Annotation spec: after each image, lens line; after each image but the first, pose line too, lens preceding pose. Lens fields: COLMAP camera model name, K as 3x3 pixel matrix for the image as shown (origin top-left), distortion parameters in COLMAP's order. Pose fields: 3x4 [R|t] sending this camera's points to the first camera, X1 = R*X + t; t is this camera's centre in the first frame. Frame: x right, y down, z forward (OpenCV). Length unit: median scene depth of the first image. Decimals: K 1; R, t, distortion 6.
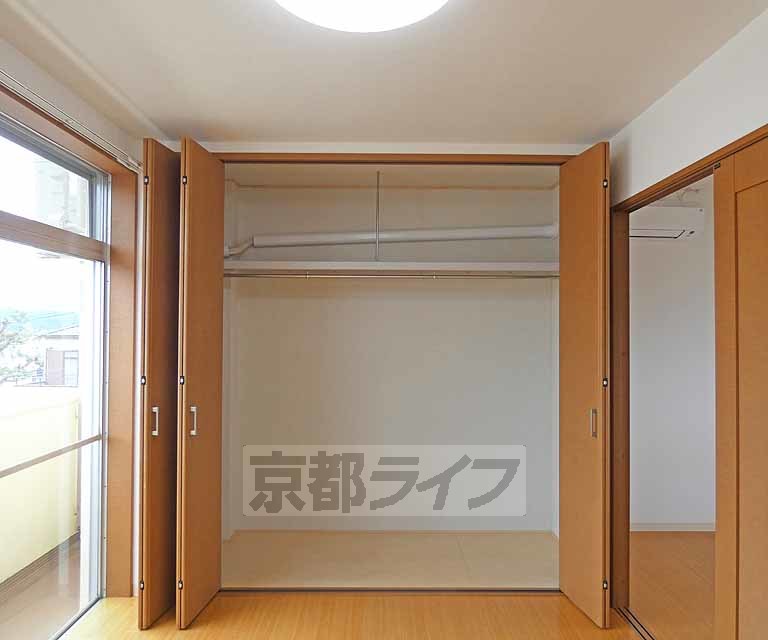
lens RADIAL K [[534.0, 0, 384.0], [0, 534.0, 320.0], [0, 0, 1]] dist [0.001791, 0.000206]
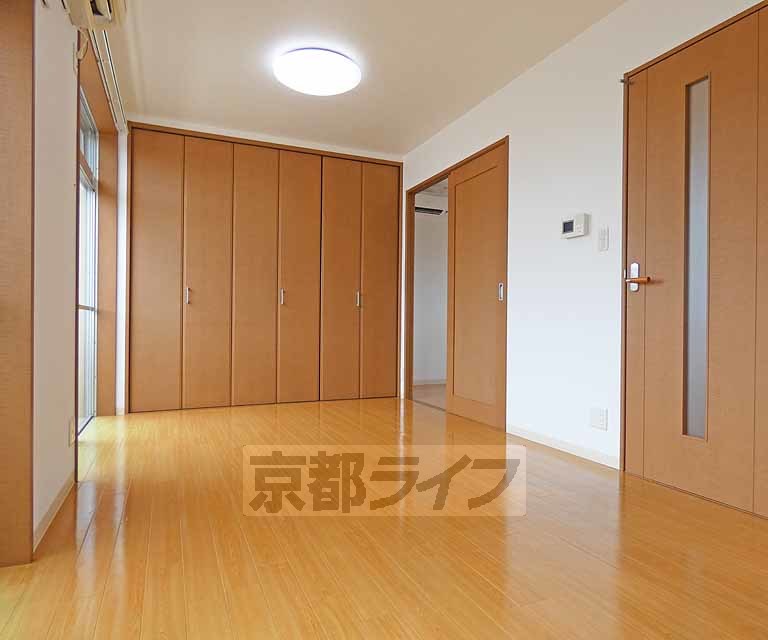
lens RADIAL K [[534.0, 0, 384.0], [0, 534.0, 320.0], [0, 0, 1]] dist [0.001791, 0.000206]
pose [[0.903289, 0.007506, 0.428966, -0.432610], [-0.013090, 0.999864, 0.010068, 0.220171], [-0.428832, -0.014710, 0.903264, -0.681223]]
